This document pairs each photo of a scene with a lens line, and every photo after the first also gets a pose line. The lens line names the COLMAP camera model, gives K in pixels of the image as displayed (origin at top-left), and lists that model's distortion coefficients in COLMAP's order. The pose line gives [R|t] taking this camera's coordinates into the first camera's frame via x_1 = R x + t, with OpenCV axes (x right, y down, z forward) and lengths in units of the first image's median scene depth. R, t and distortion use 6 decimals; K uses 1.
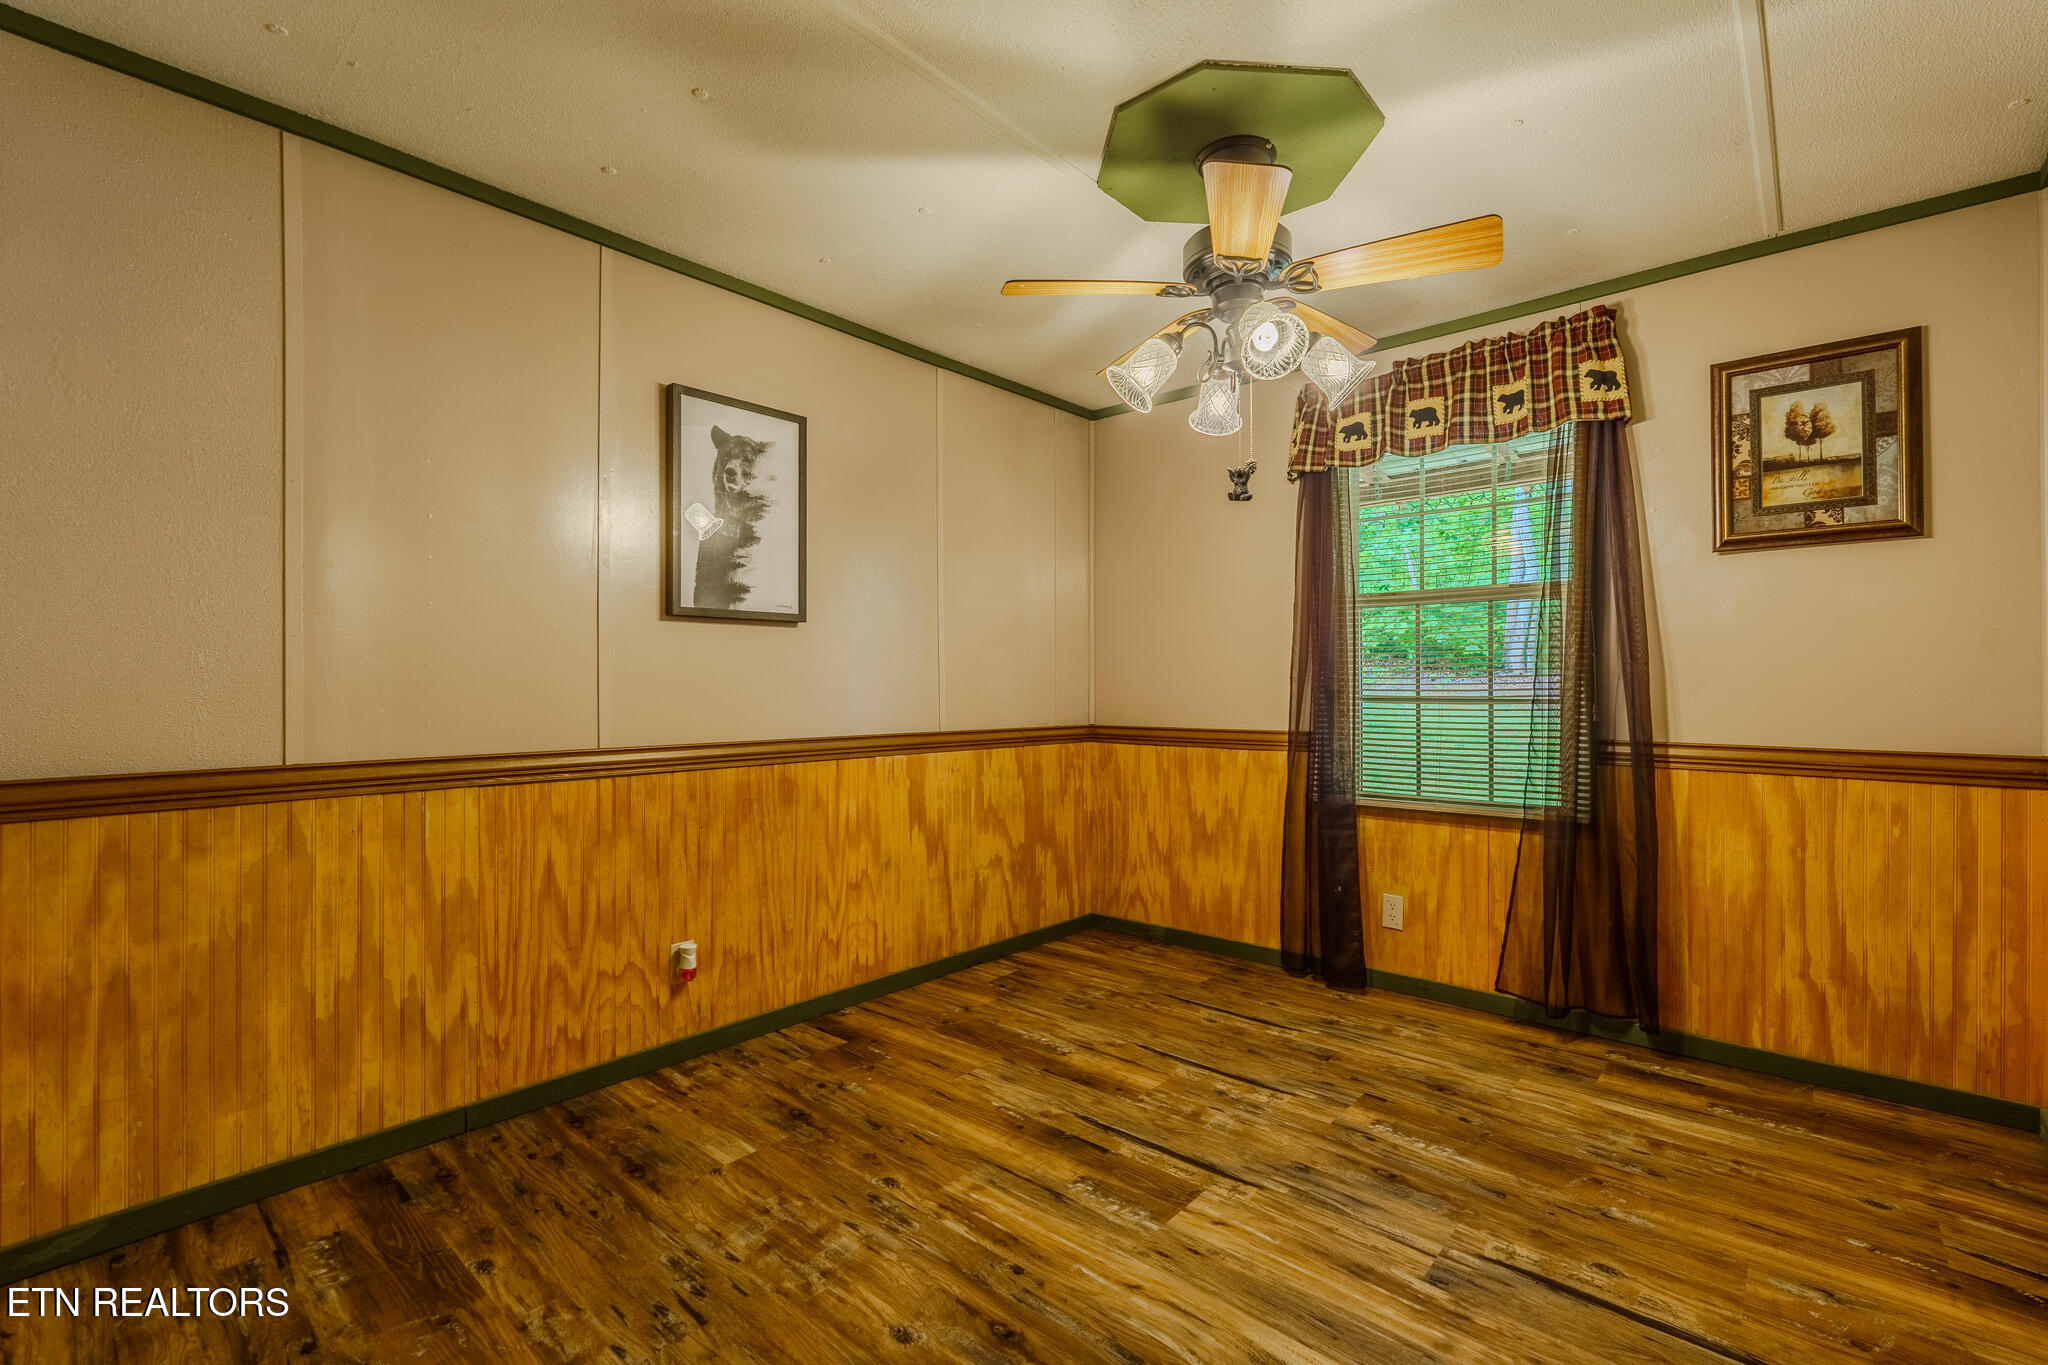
lens RADIAL K [[913.4, 0, 997.8], [0, 913.4, 685.6], [0, 0, 1]] dist [-0.003180, -0.000109]
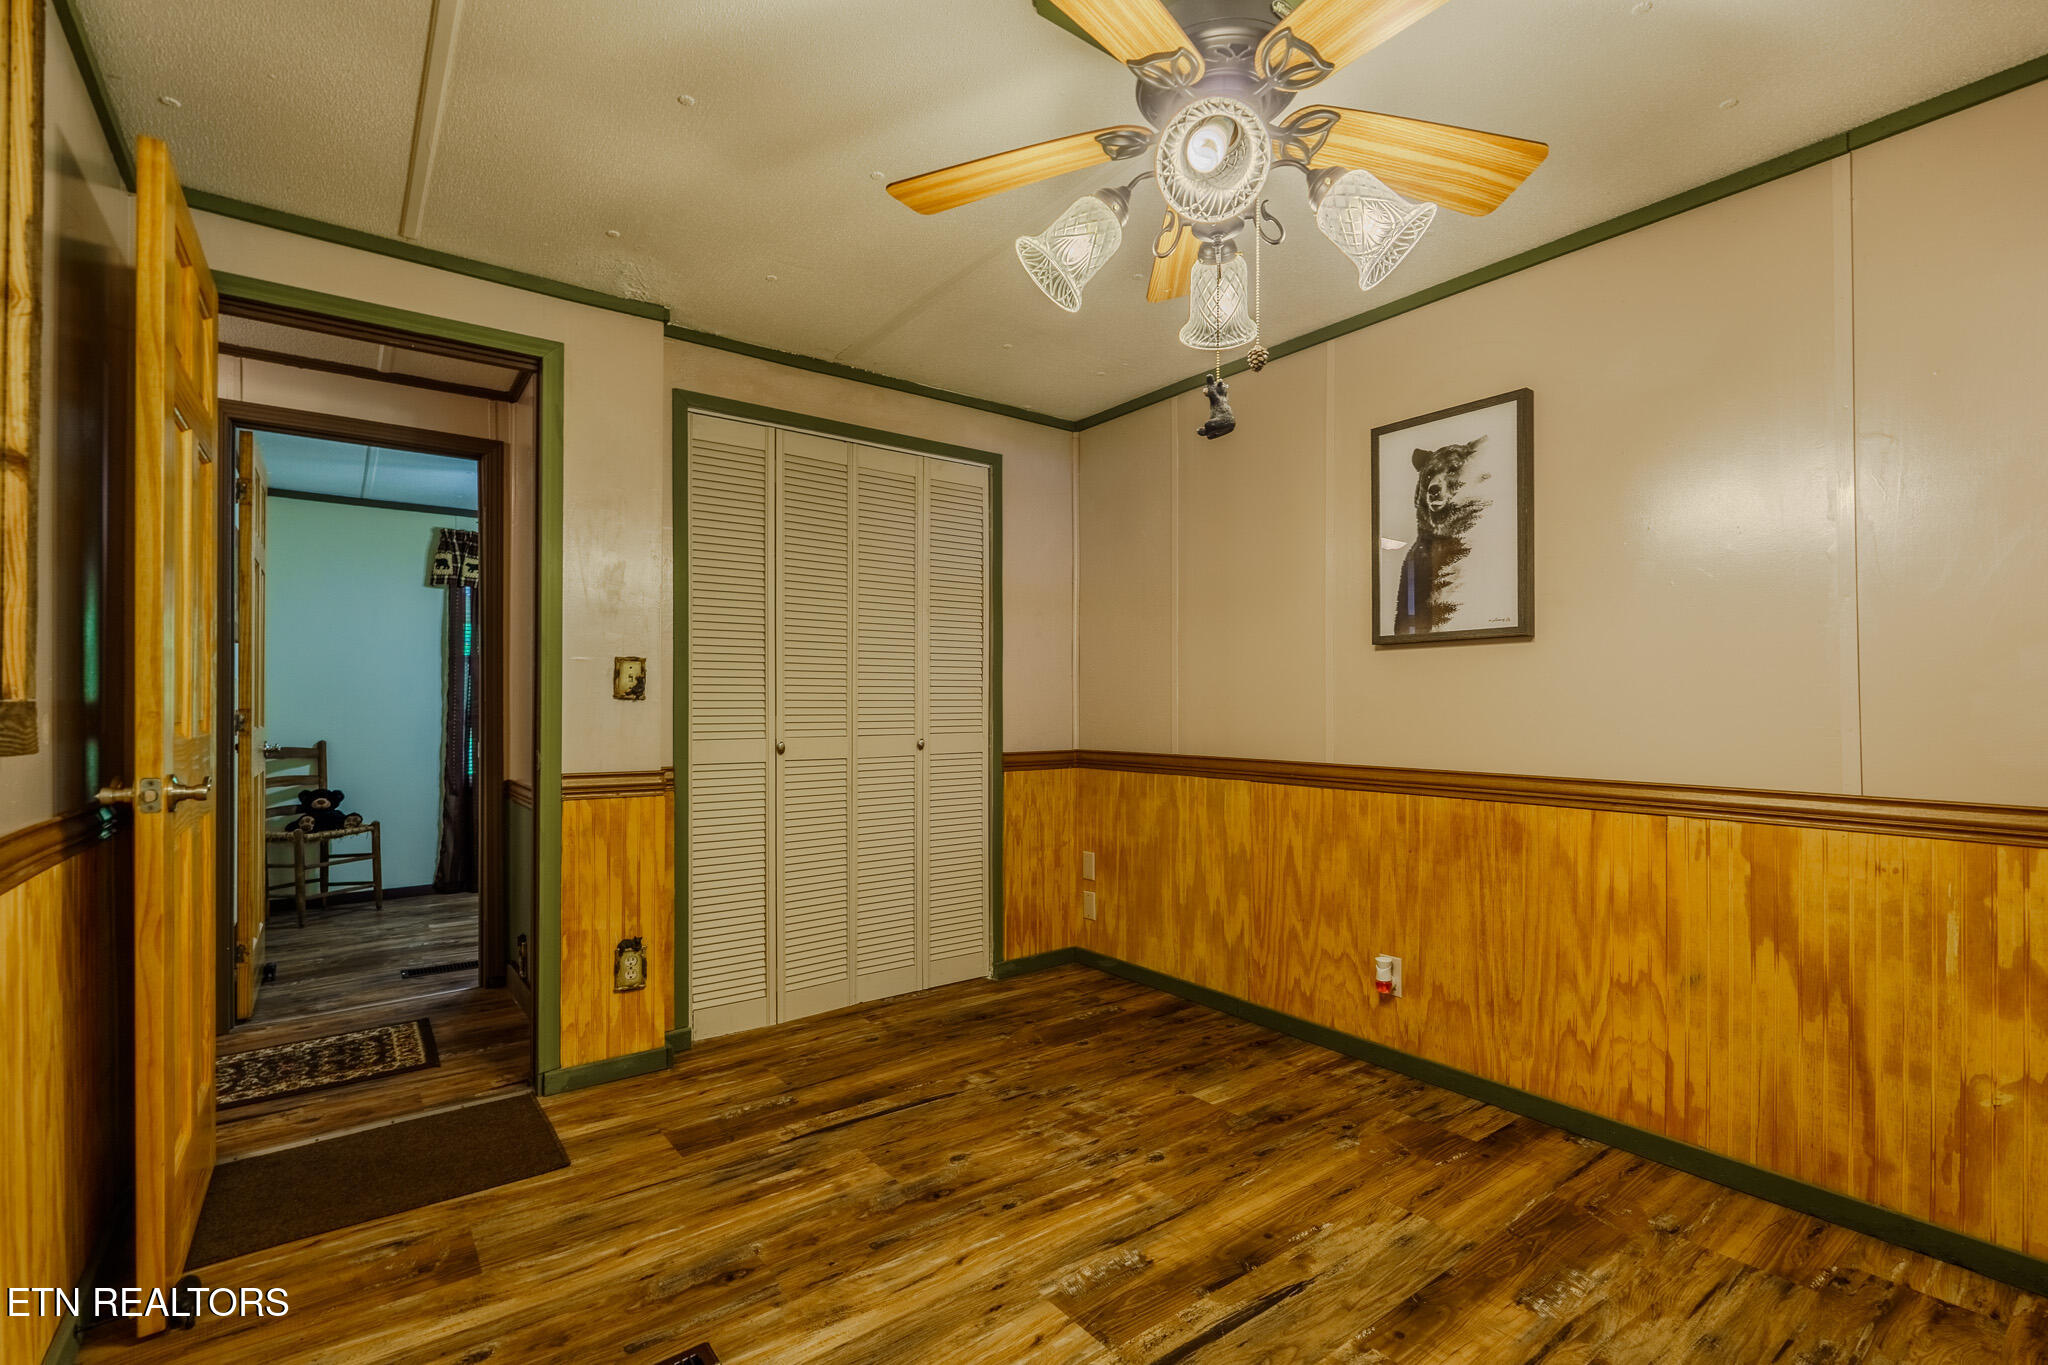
lens RADIAL K [[916.5, 0, 1069.1], [0, 916.5, 705.8], [0, 0, 1]] dist [-0.001544, -0.000038]
pose [[-0.155618, 0.001644, -0.987816, 0.750794], [-0.000327, 0.999998, 0.001716, -0.007565], [0.987817, 0.000590, -0.155617, 0.800777]]
